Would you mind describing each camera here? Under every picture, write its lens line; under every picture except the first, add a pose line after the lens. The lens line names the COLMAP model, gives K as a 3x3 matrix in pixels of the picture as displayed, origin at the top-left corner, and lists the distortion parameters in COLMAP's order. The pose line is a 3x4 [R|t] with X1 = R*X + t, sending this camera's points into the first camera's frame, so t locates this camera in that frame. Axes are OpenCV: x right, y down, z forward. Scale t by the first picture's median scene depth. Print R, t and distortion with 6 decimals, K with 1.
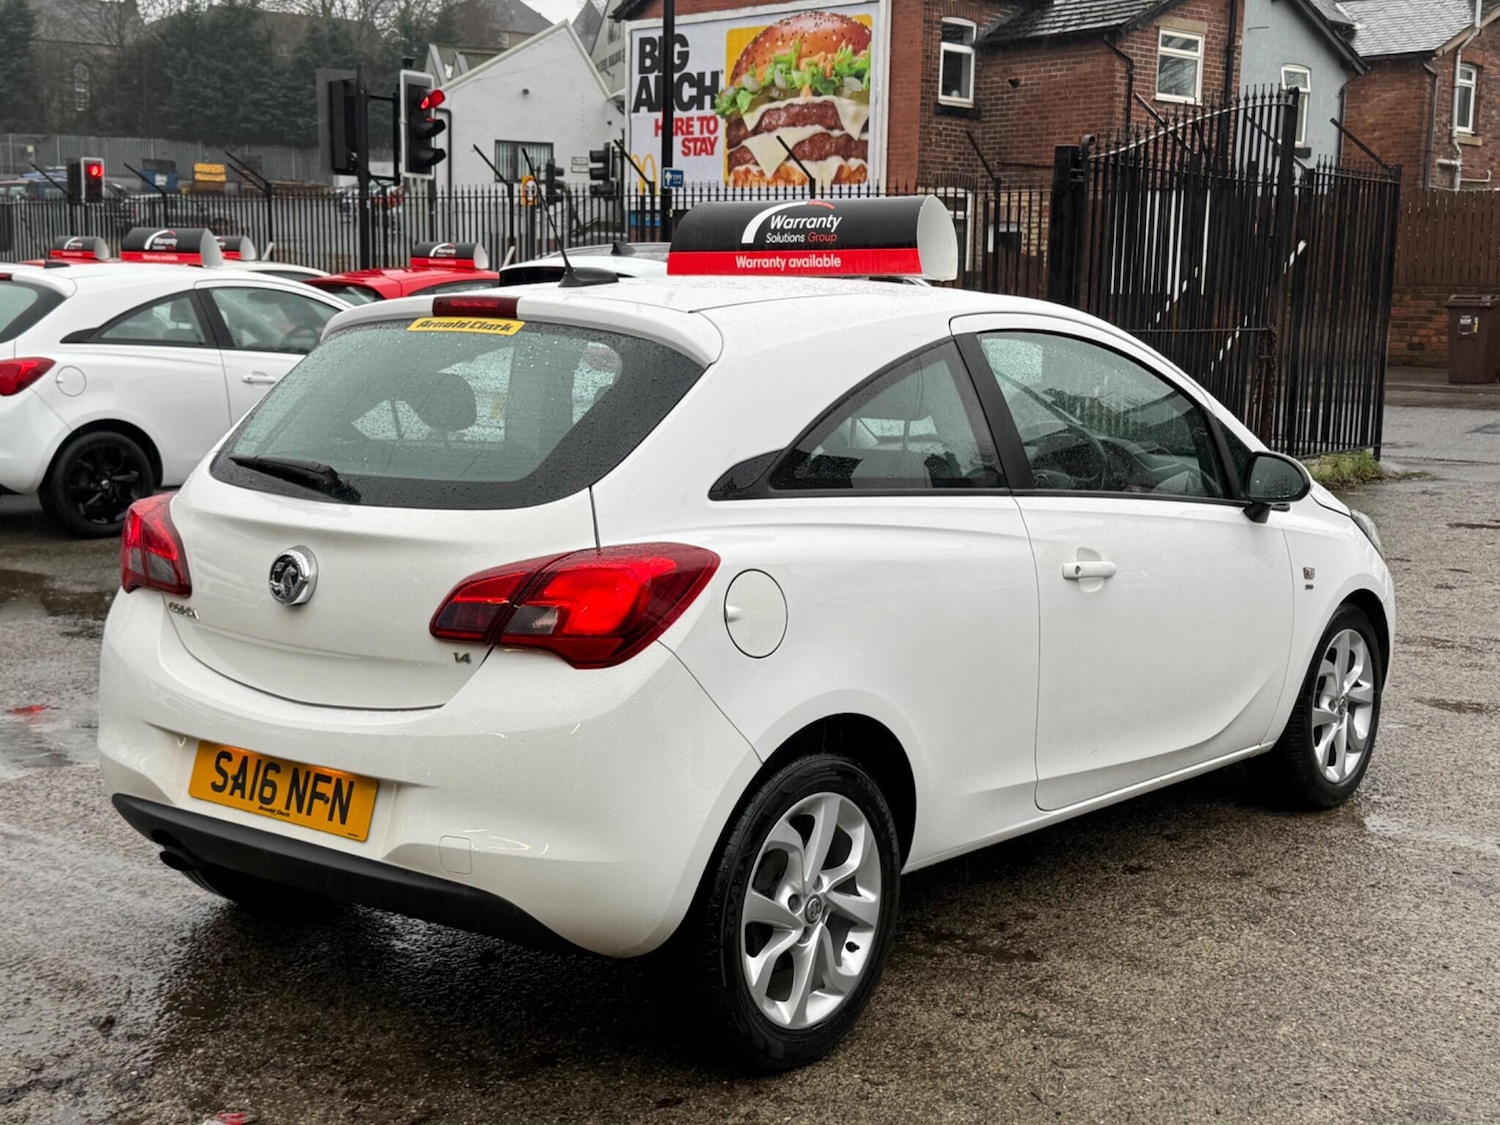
lens RADIAL K [[1948.3, 0, 754.4], [0, 1948.3, 561.7], [0, 0, 1]] dist [0.208585, -0.475577]
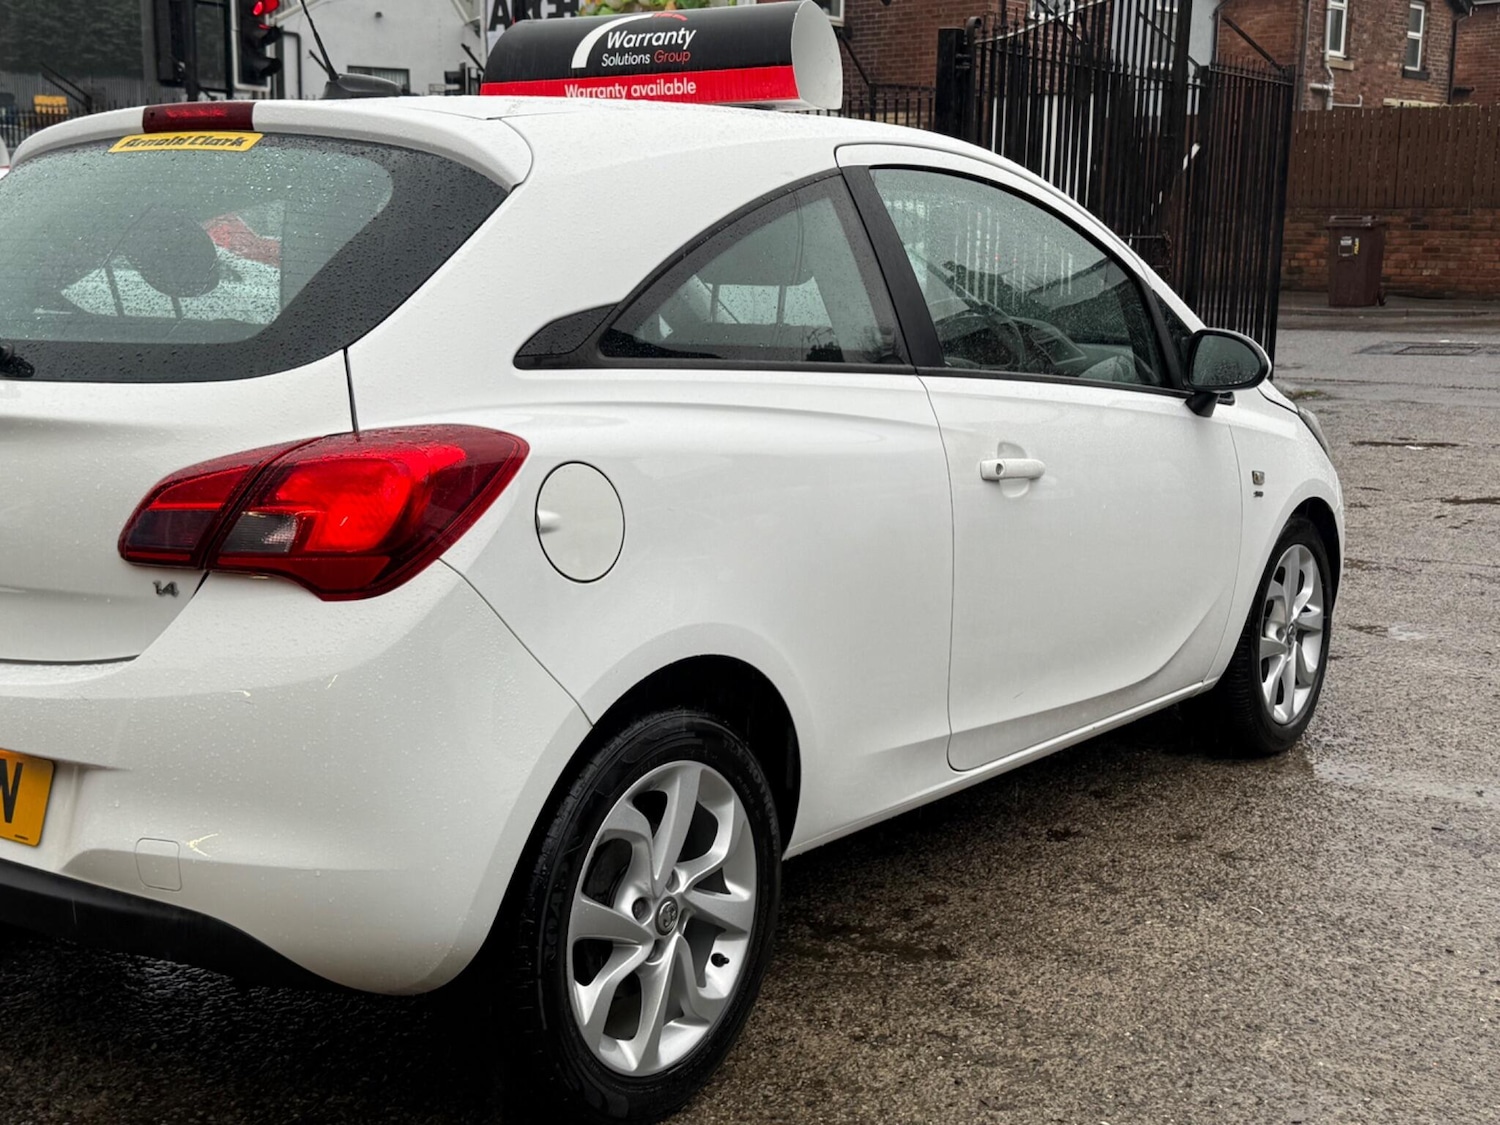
lens RADIAL K [[1948.9, 0, 761.4], [0, 1948.9, 567.5], [0, 0, 1]] dist [0.209425, -0.482657]
pose [[0.997660, -0.016230, 0.066419, 0.014122], [0.014085, 0.999368, 0.032630, 0.015040], [-0.066906, -0.031619, 0.997258, 0.191625]]
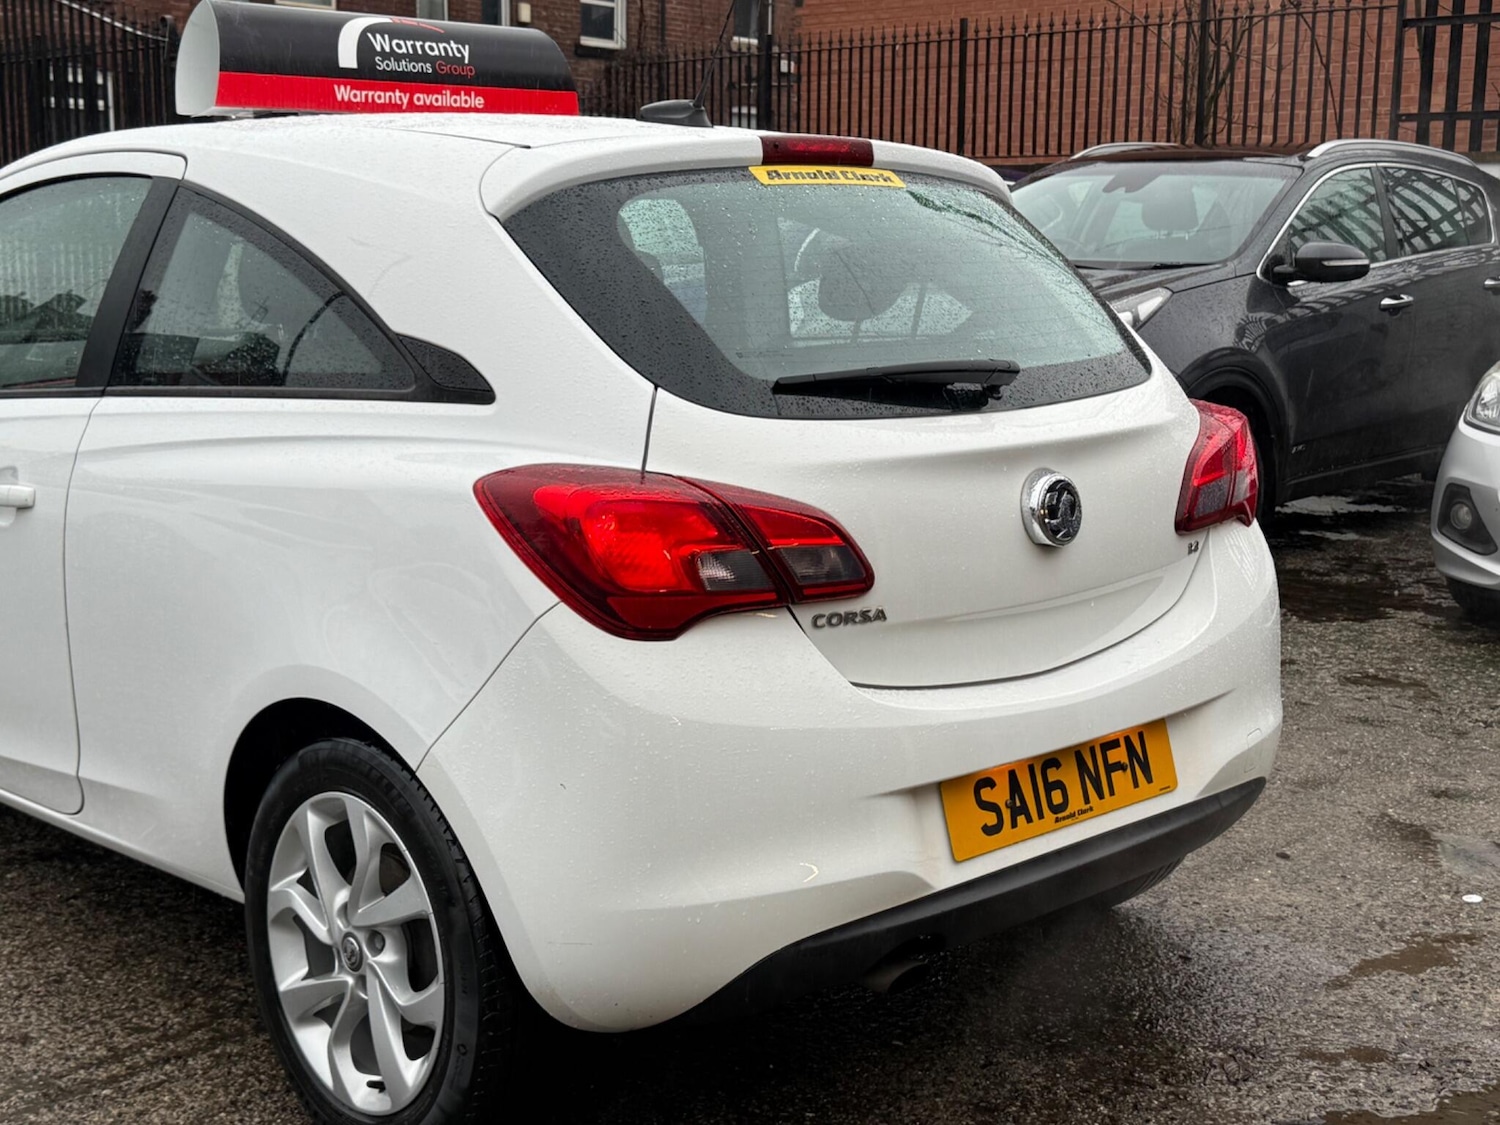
lens RADIAL K [[1948.3, 0, 754.4], [0, 1948.3, 561.7], [0, 0, 1]] dist [0.208585, -0.475577]
pose [[0.130902, -0.186675, 0.973662, -0.753640], [0.130446, 0.976817, 0.169742, -0.088293], [-0.982776, 0.104791, 0.152219, 0.761962]]
